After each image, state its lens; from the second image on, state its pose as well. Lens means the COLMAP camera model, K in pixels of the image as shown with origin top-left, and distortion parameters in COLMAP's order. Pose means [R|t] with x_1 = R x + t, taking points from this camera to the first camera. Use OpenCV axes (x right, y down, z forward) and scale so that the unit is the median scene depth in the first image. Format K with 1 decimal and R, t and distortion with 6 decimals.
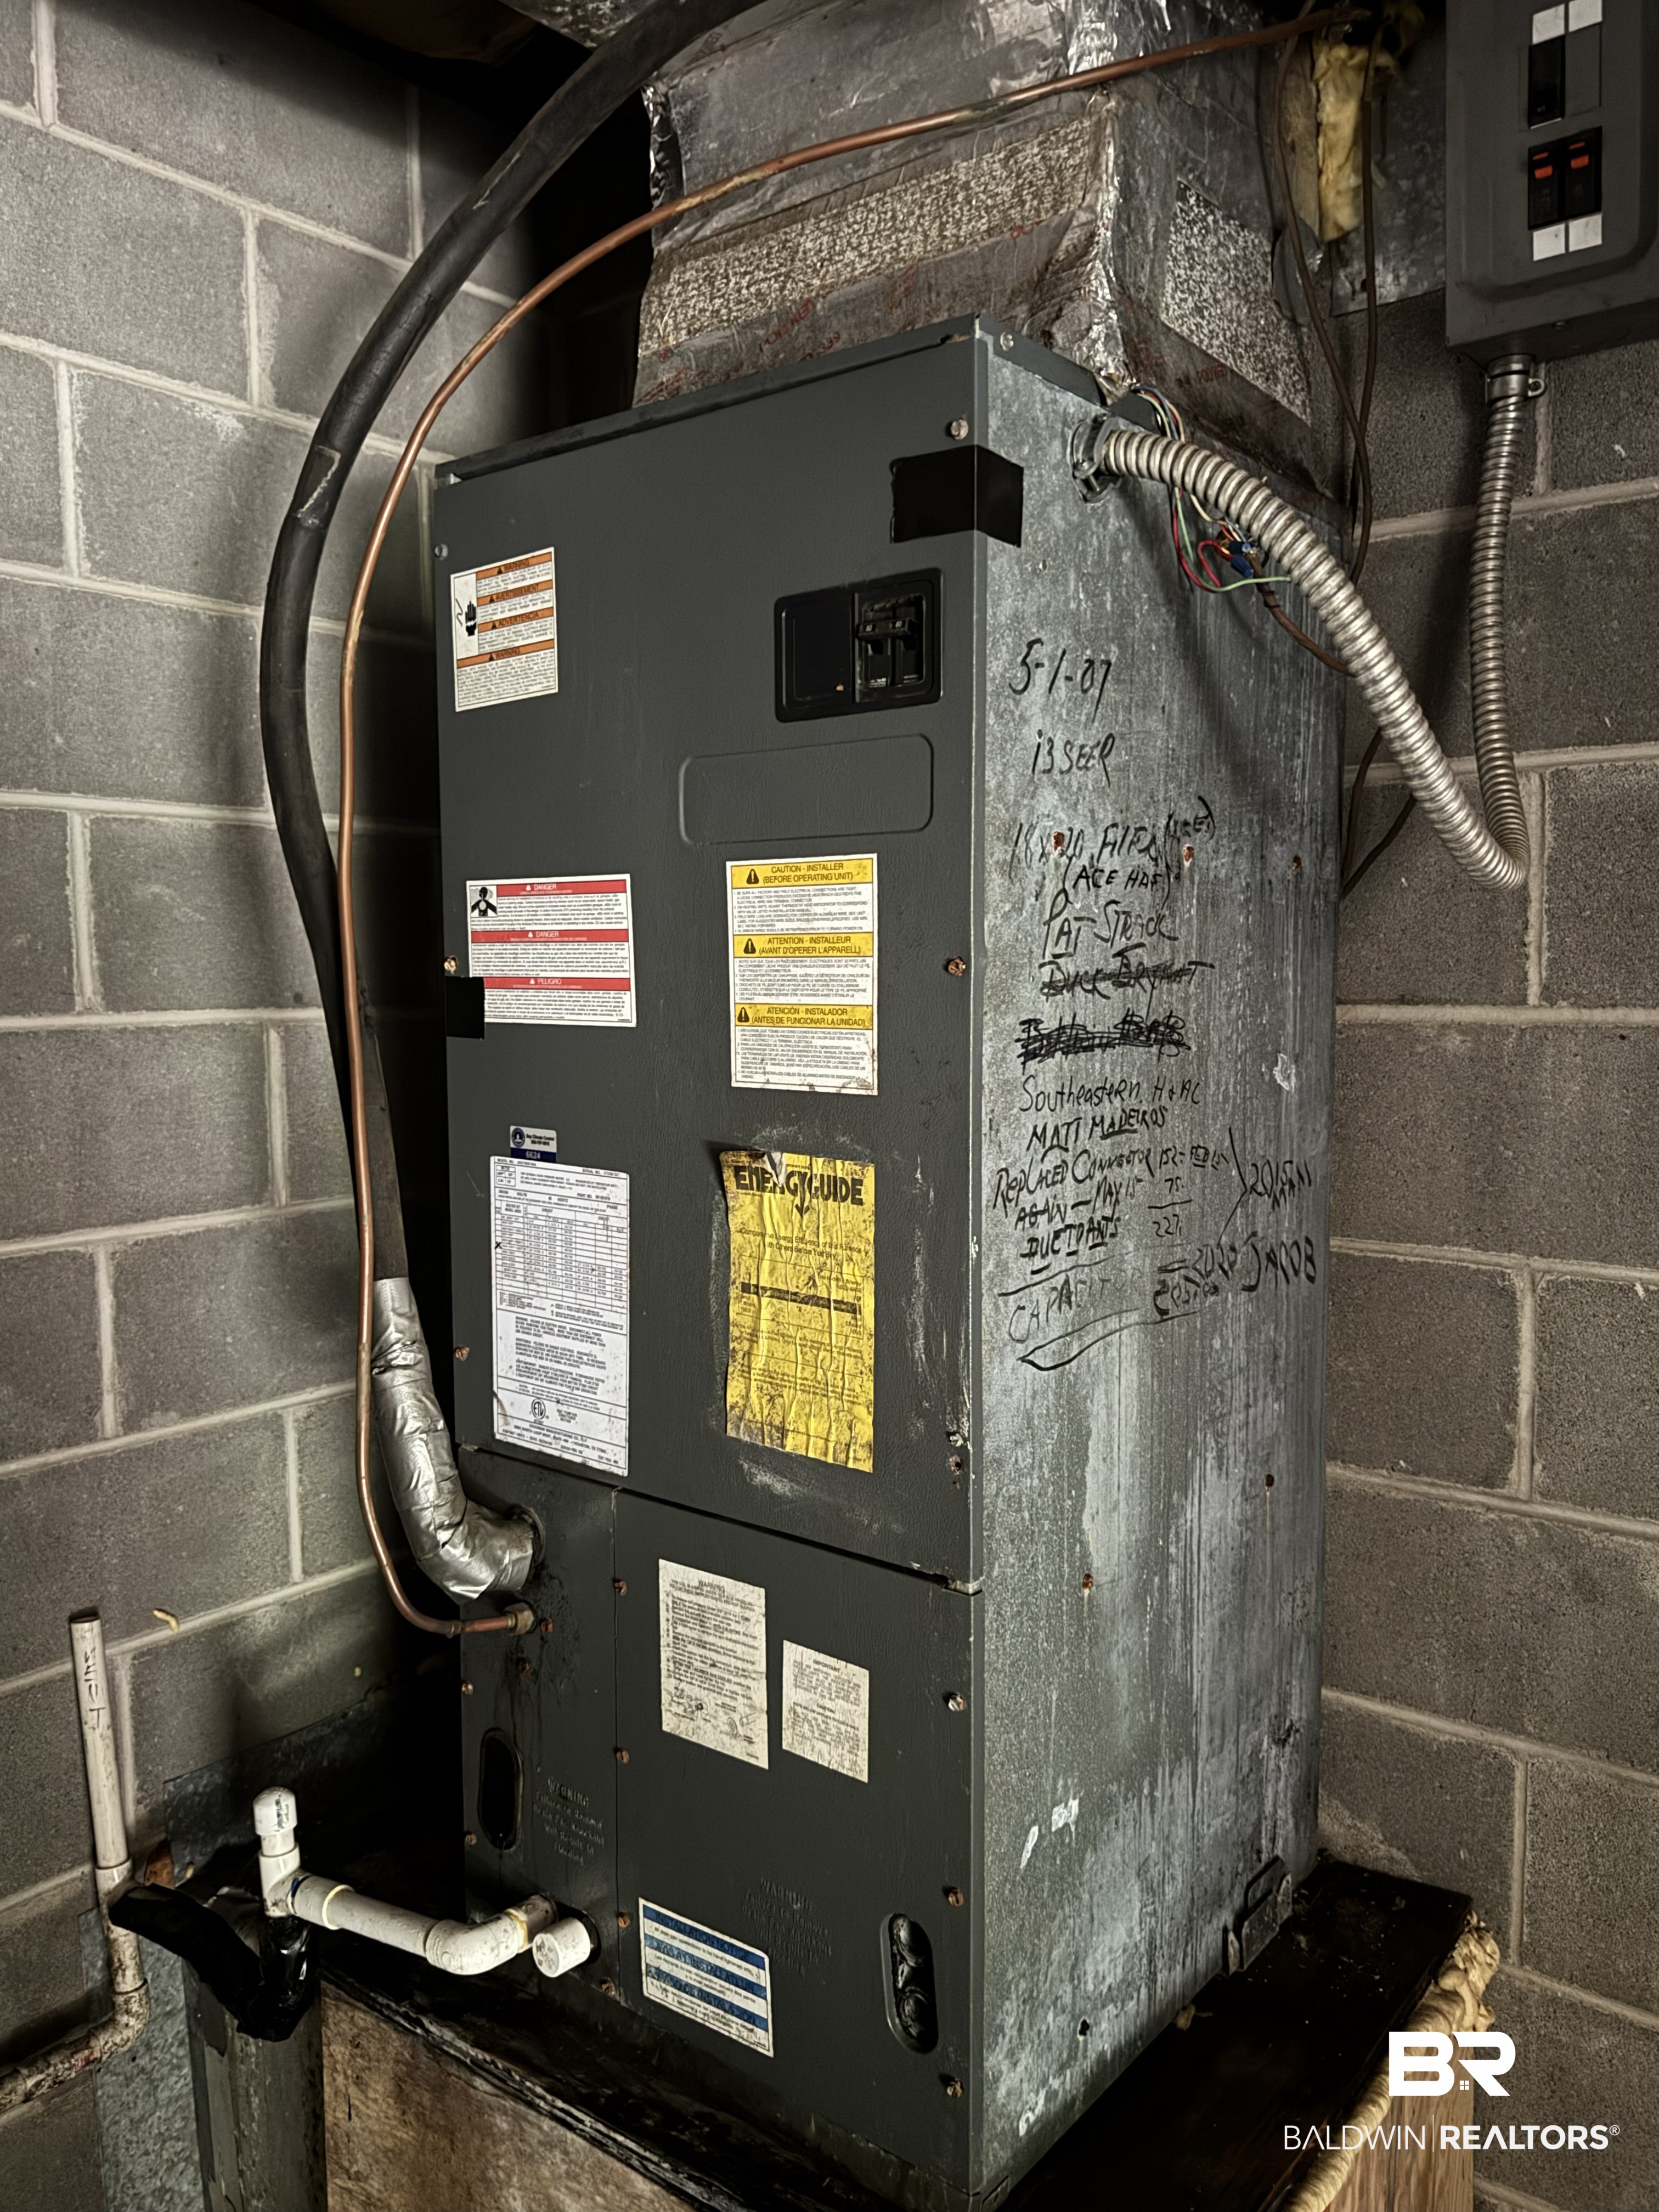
lens RADIAL K [[1670.3, 0, 829.5], [0, 1670.3, 1106.0], [0, 0, 1]] dist [0.110240, -0.183215]
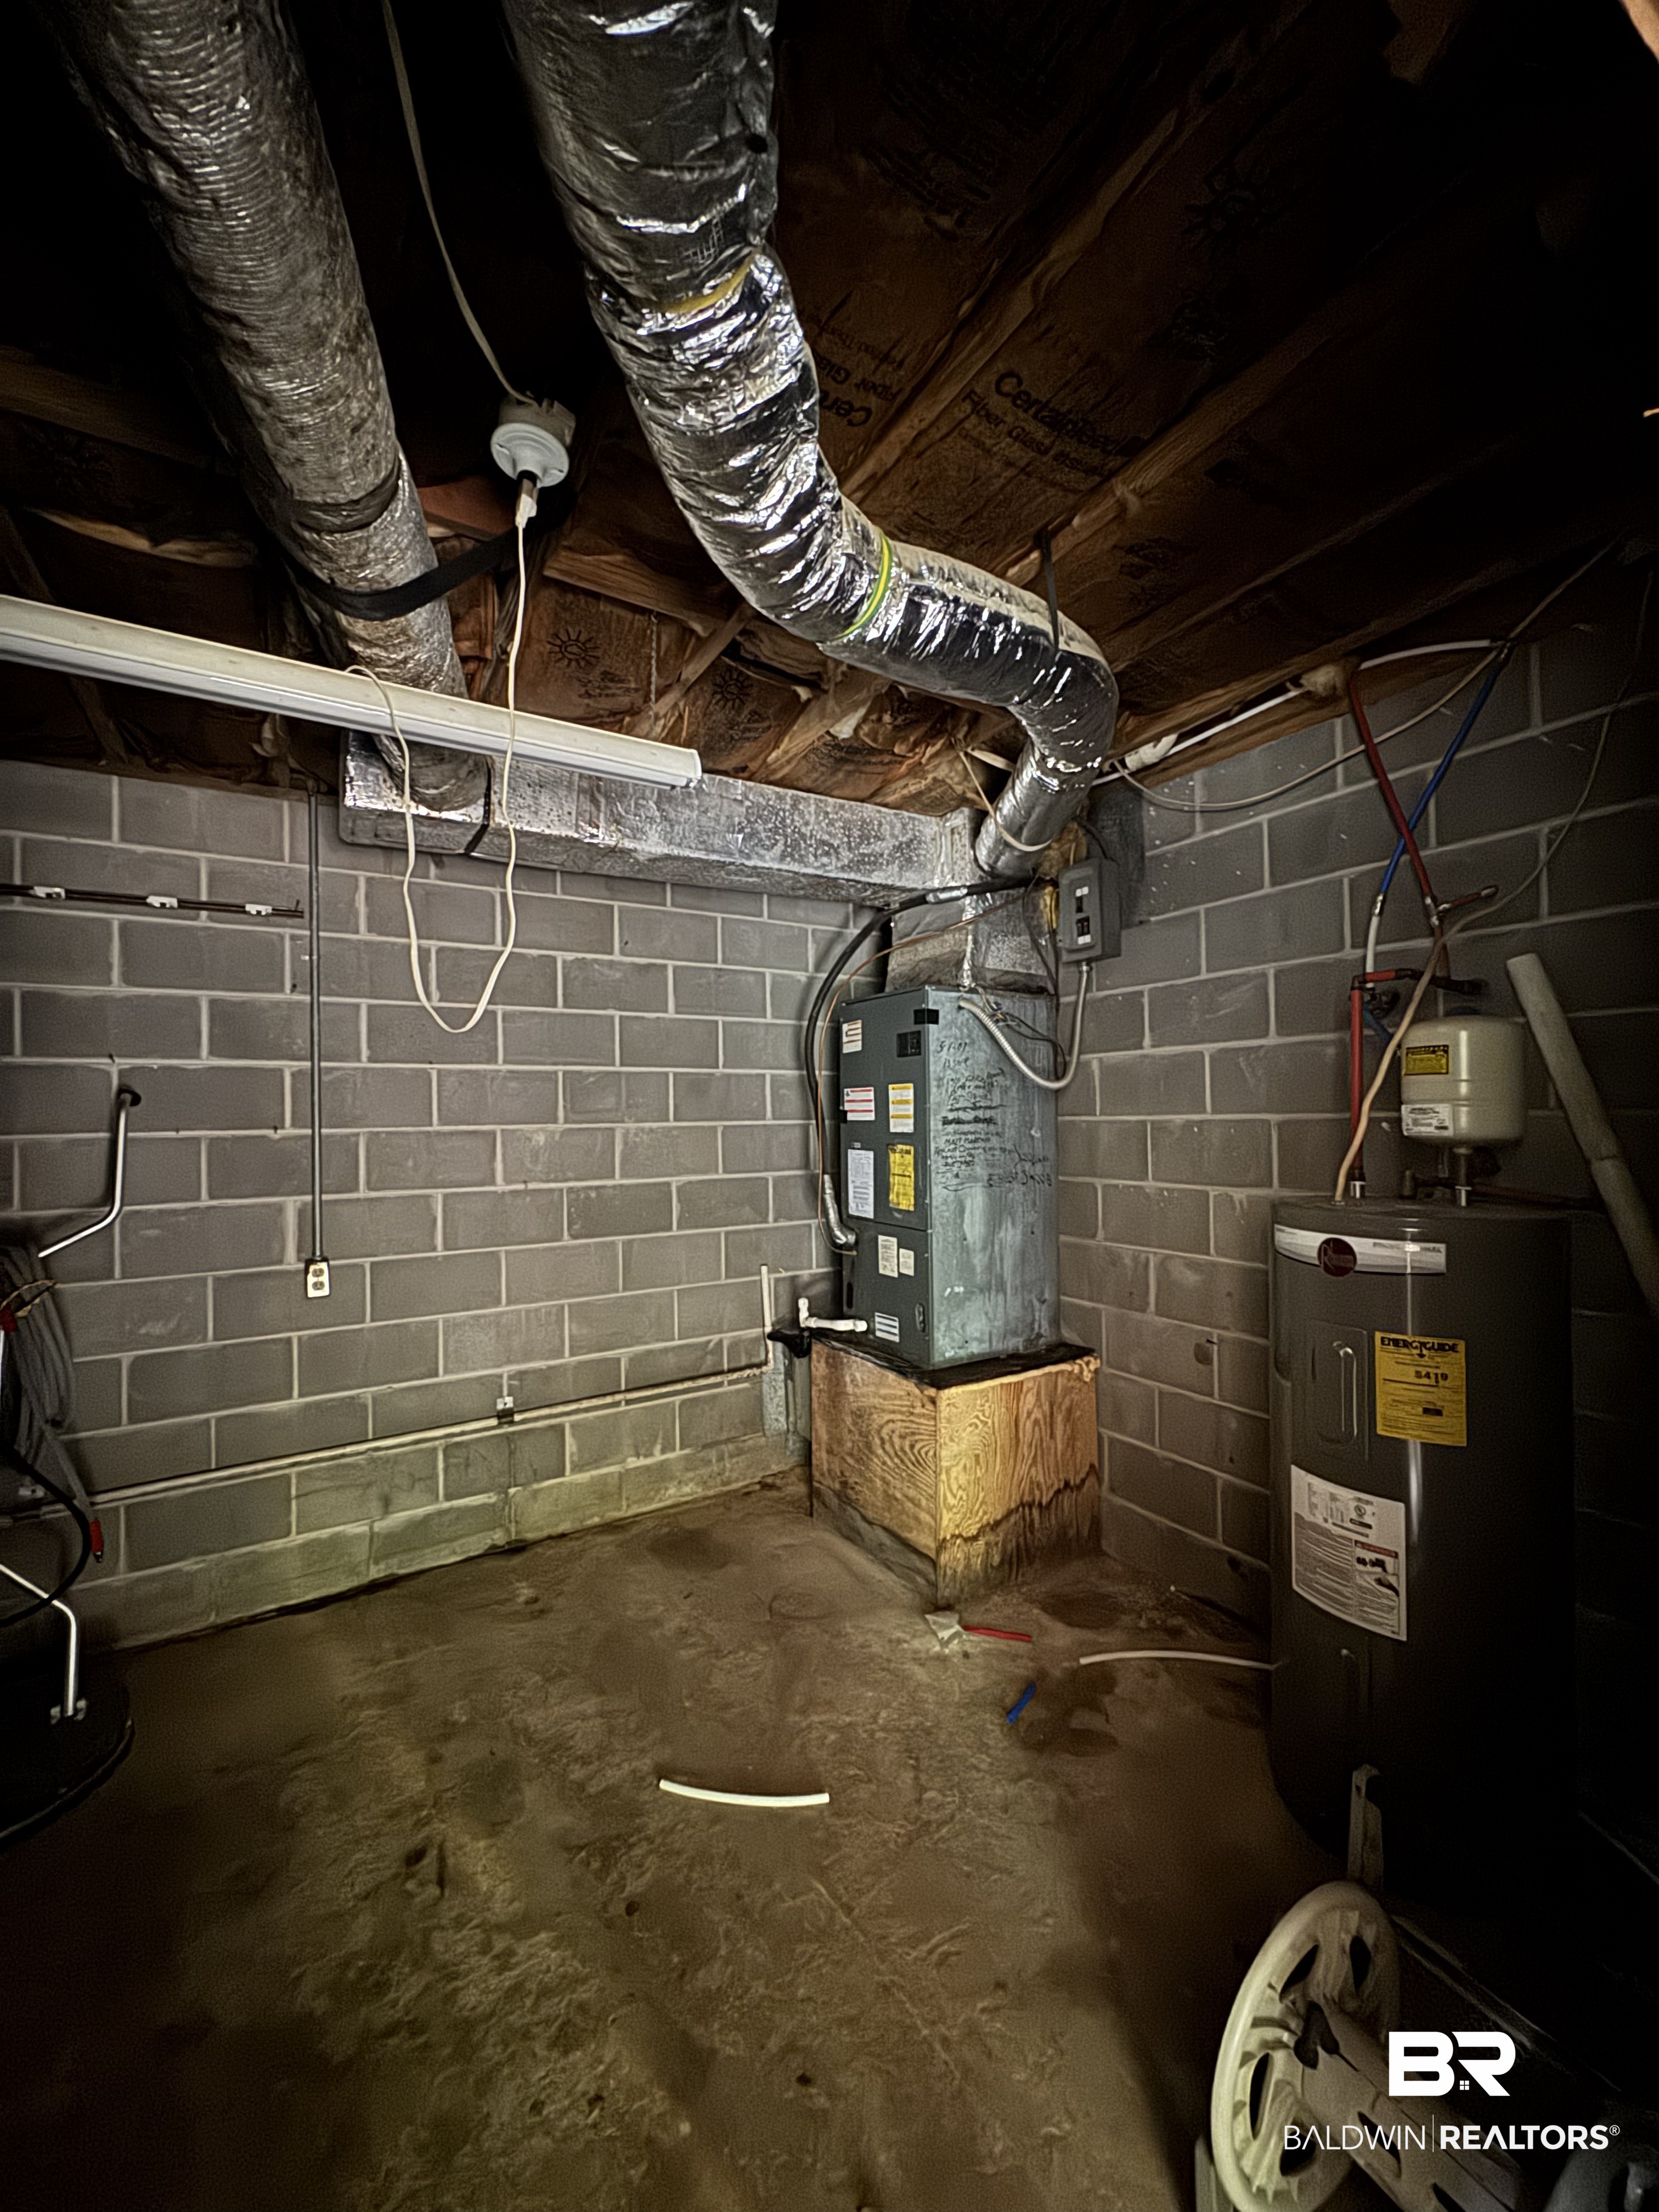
lens RADIAL K [[882.3, 0, 829.5], [0, 882.3, 1106.0], [0, 0, 1]] dist [-0.001039, -0.000237]
pose [[0.942742, -0.009504, -0.333387, 0.572834], [-0.022007, 0.995643, -0.090614, 0.136436], [0.332796, 0.092763, 0.938425, -1.324993]]
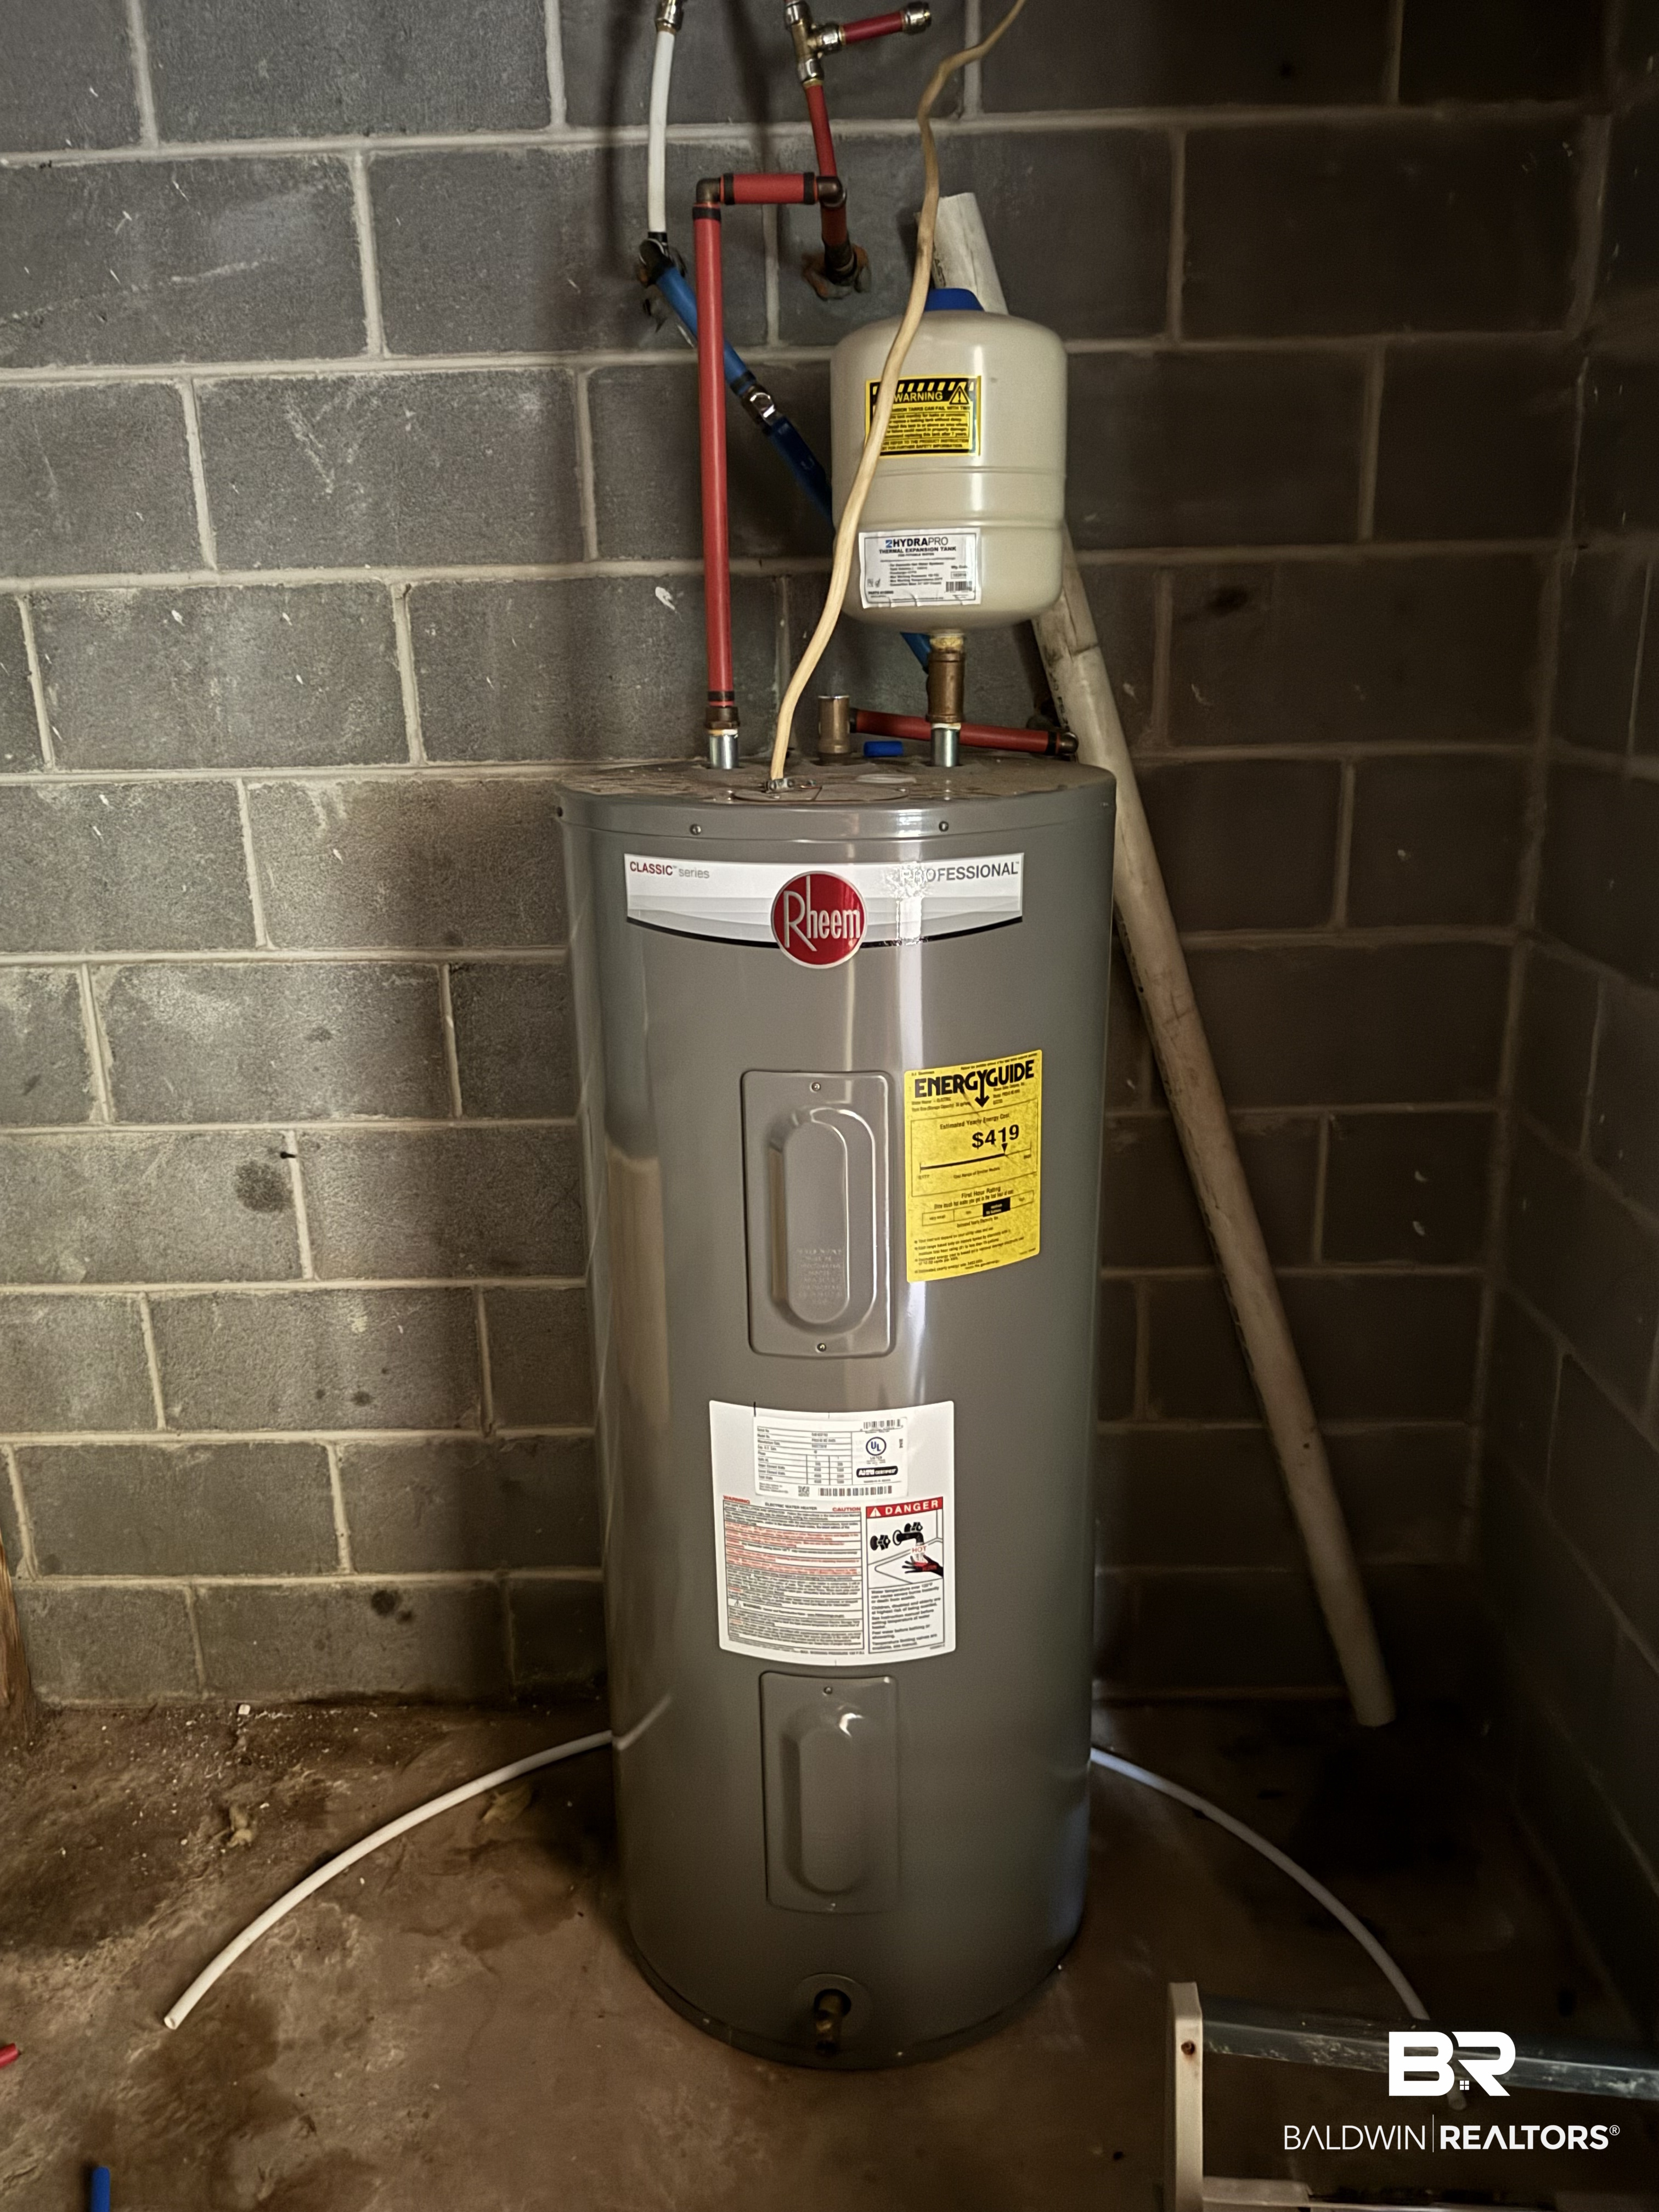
lens RADIAL K [[1670.3, 0, 829.5], [0, 1670.3, 1106.0], [0, 0, 1]] dist [0.110240, -0.183215]
pose [[0.797493, -0.189878, 0.572670, 0.210391], [0.069473, 0.971772, 0.225461, 0.103212], [-0.599315, -0.140018, 0.788173, -0.610100]]
